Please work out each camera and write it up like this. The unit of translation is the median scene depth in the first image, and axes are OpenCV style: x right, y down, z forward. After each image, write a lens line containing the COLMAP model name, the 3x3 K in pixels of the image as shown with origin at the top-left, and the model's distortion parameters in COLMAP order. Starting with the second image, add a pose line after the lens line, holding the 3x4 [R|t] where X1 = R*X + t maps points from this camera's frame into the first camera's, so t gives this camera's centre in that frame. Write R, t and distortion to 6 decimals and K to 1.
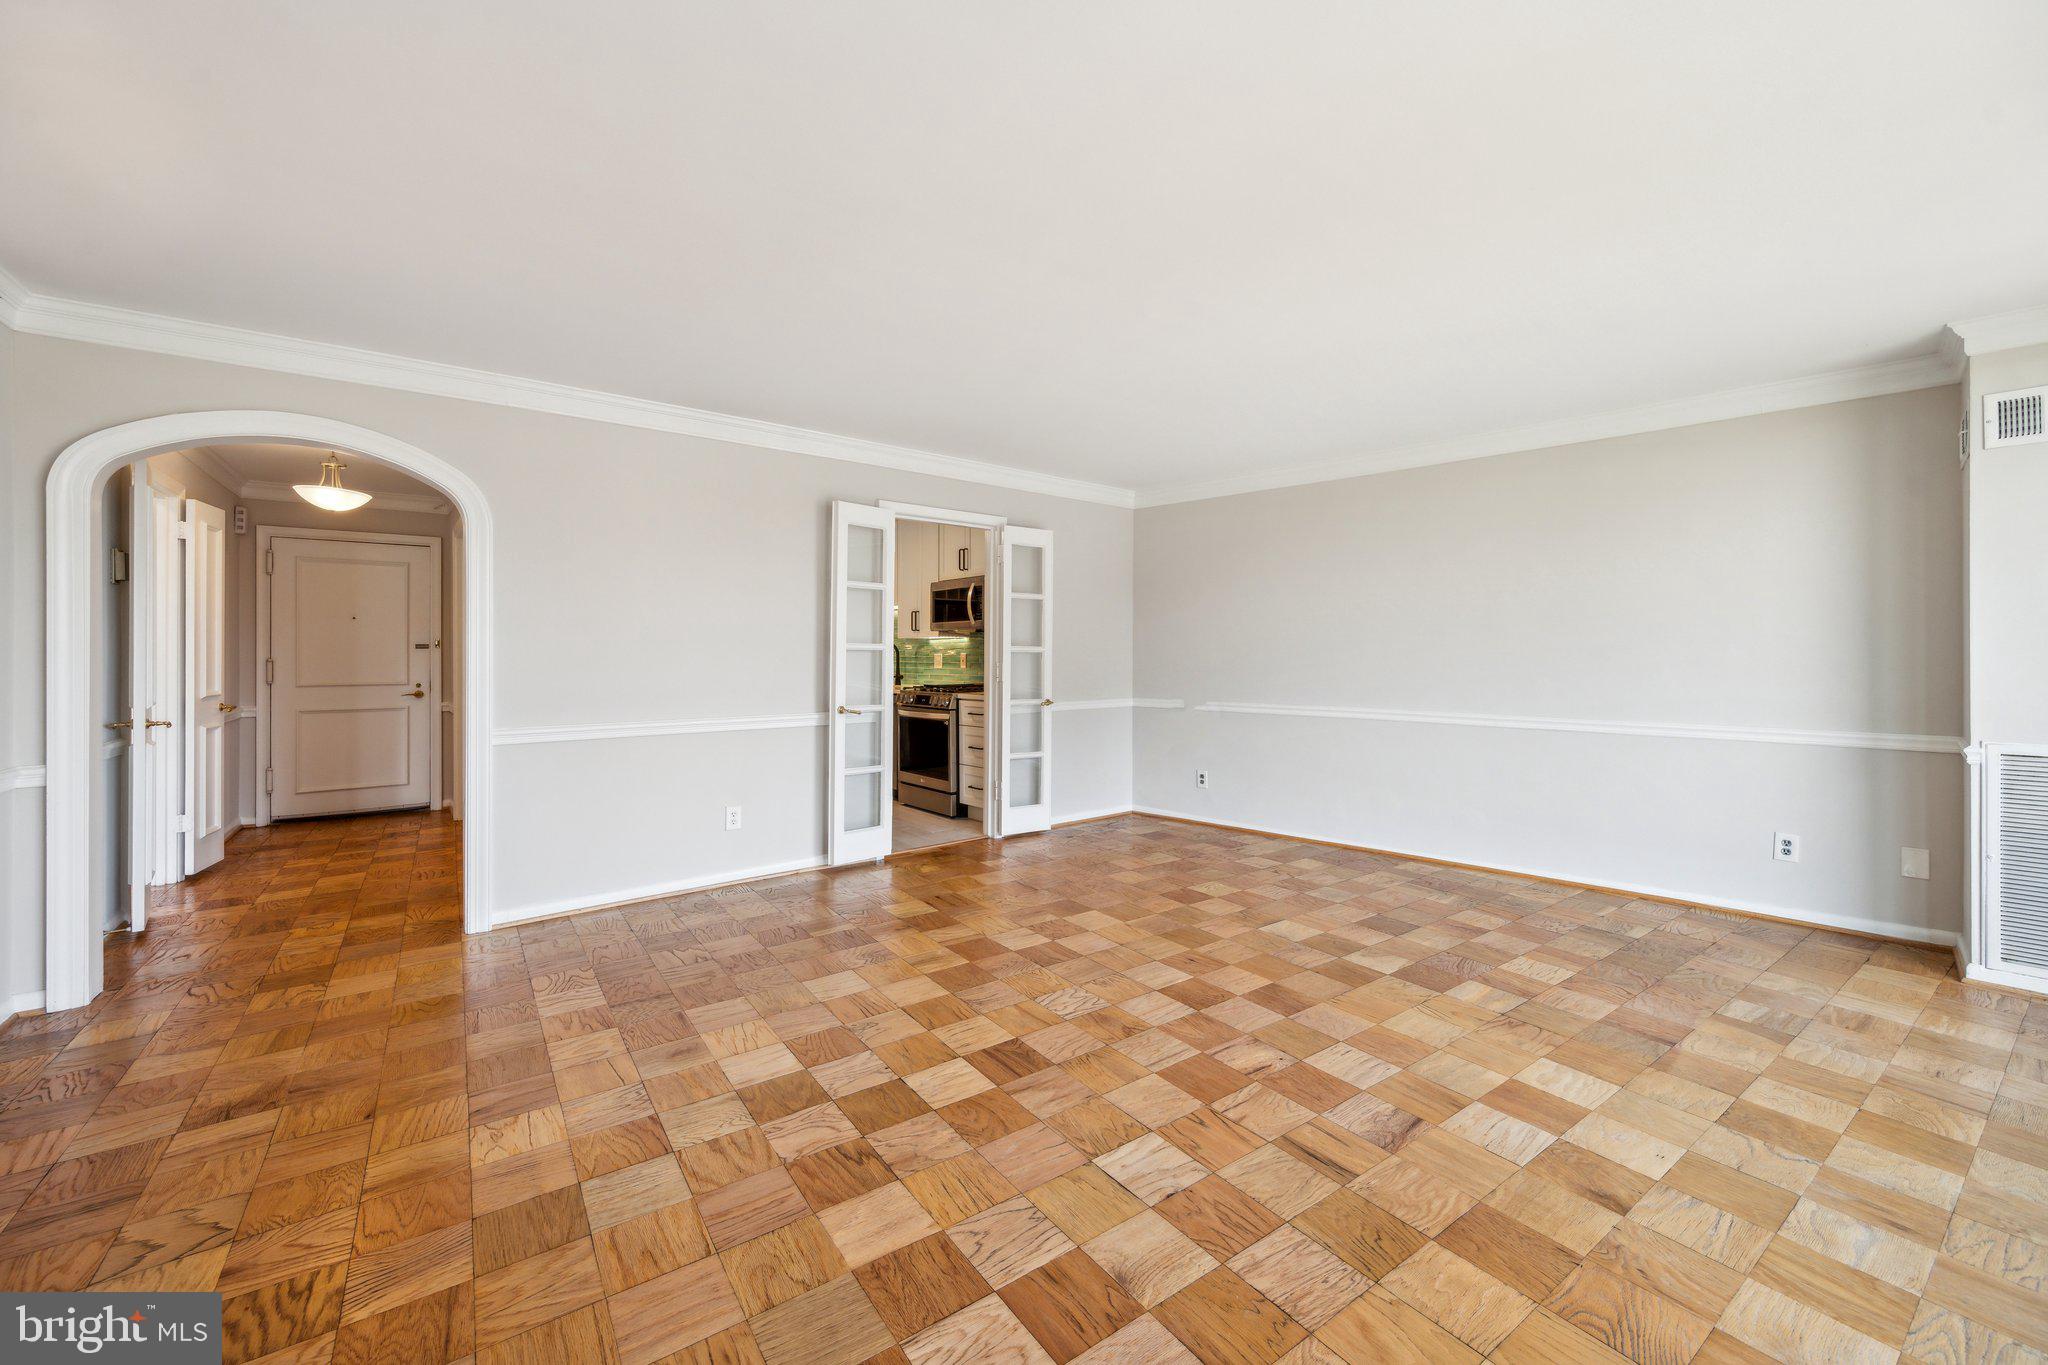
lens RADIAL K [[801.9, 0, 1022.8], [0, 801.9, 668.2], [0, 0, 1]] dist [-0.003750, -0.000282]
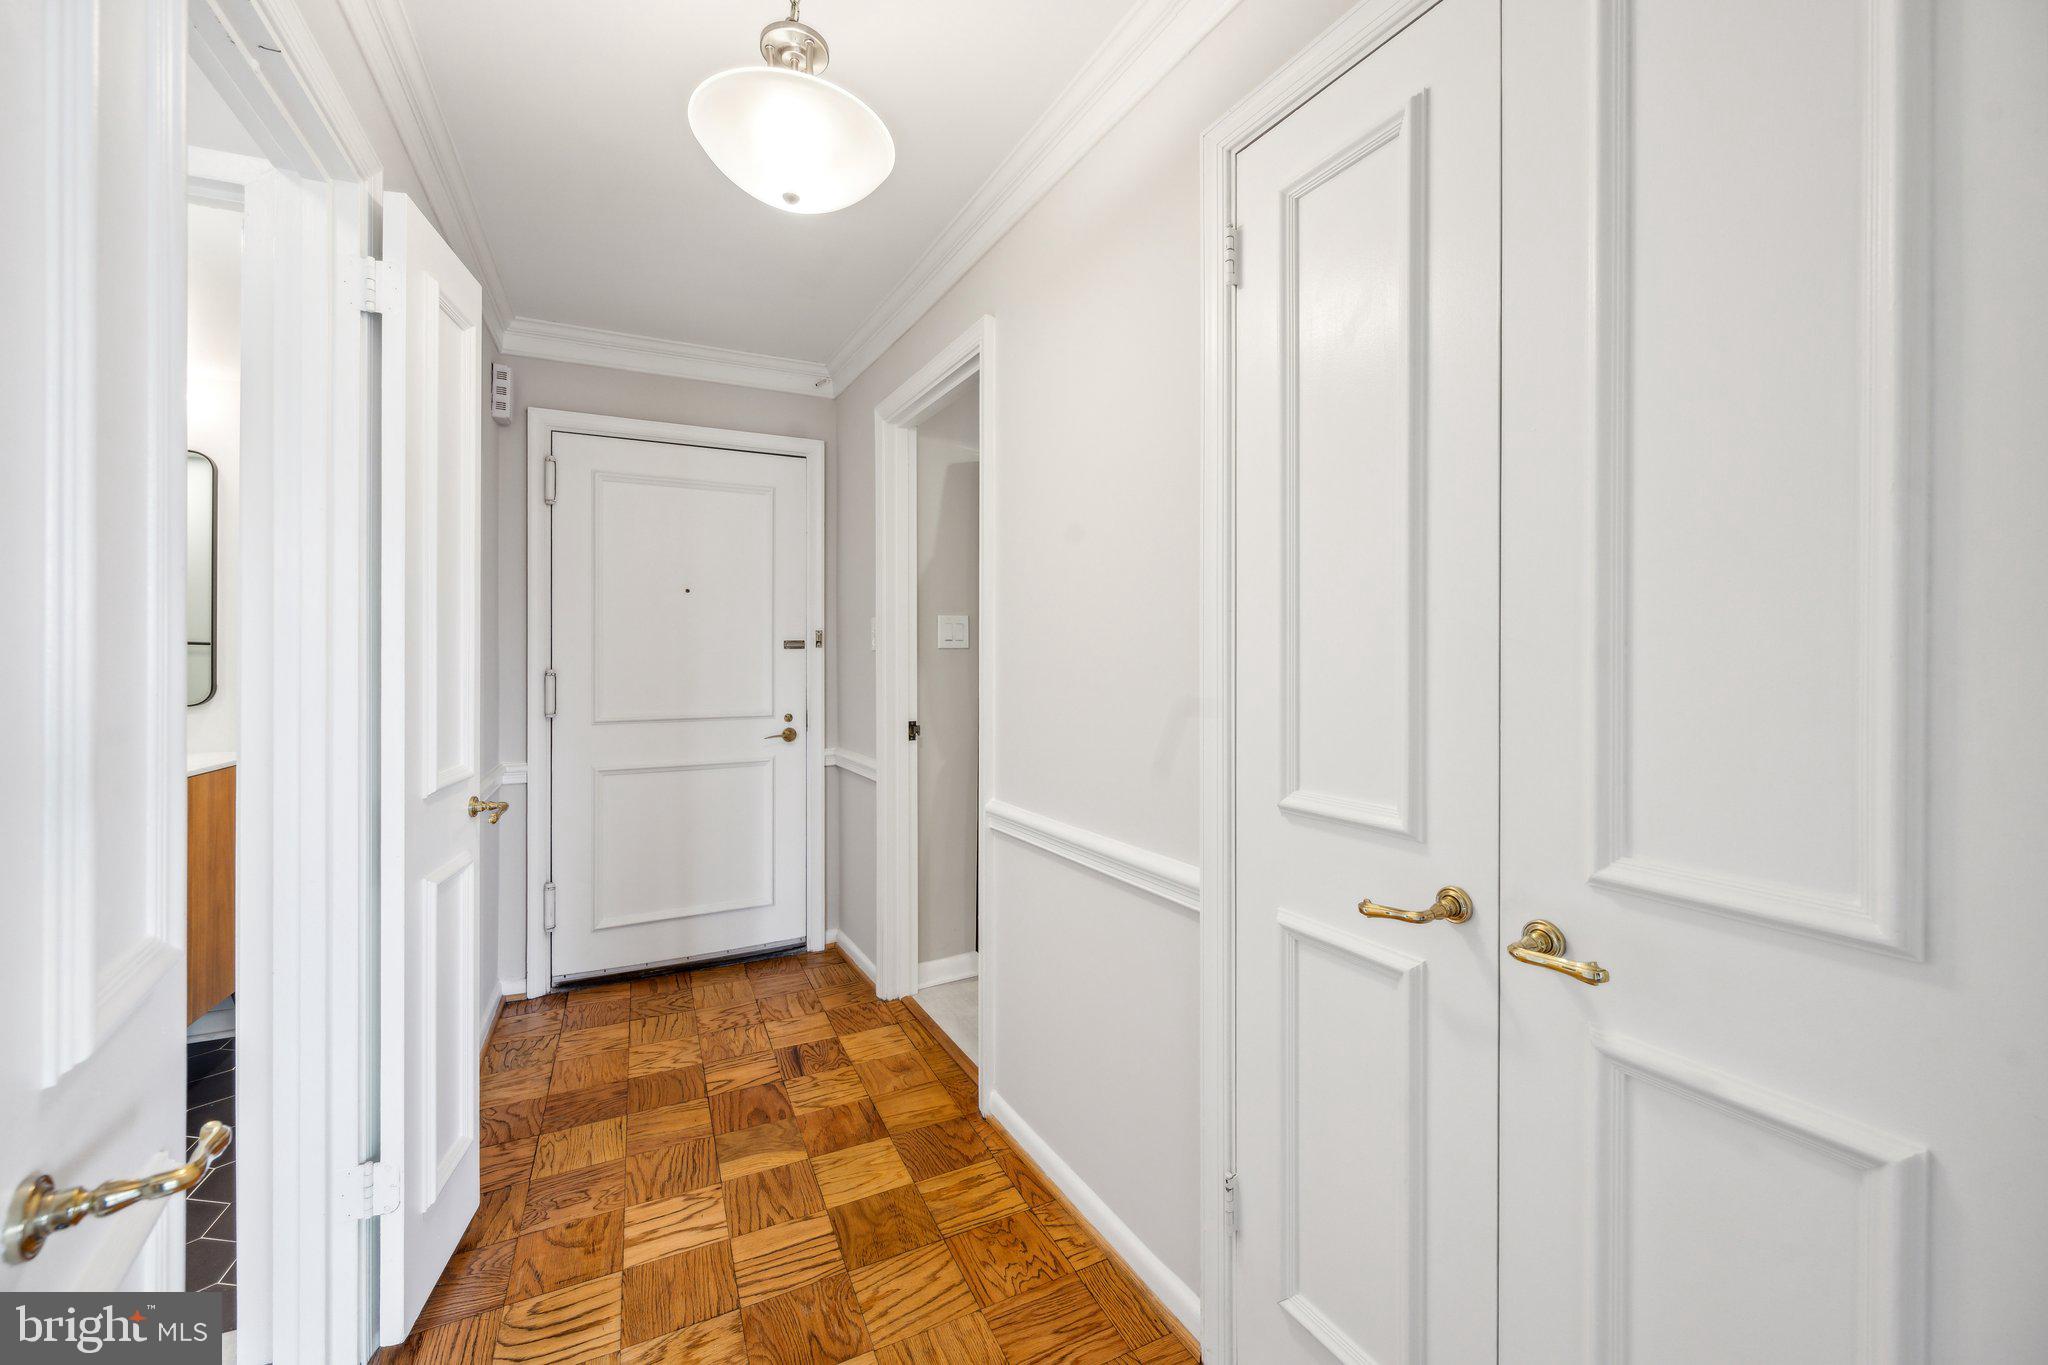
lens RADIAL K [[801.9, 0, 1024.0], [0, 801.9, 668.7], [0, 0, 1]] dist [-0.003750, -0.000282]
pose [[0.984796, -0.003022, -0.173687, -0.557182], [0.002683, 0.999994, -0.002187, -0.010489], [0.173693, 0.001688, 0.984798, 0.549840]]
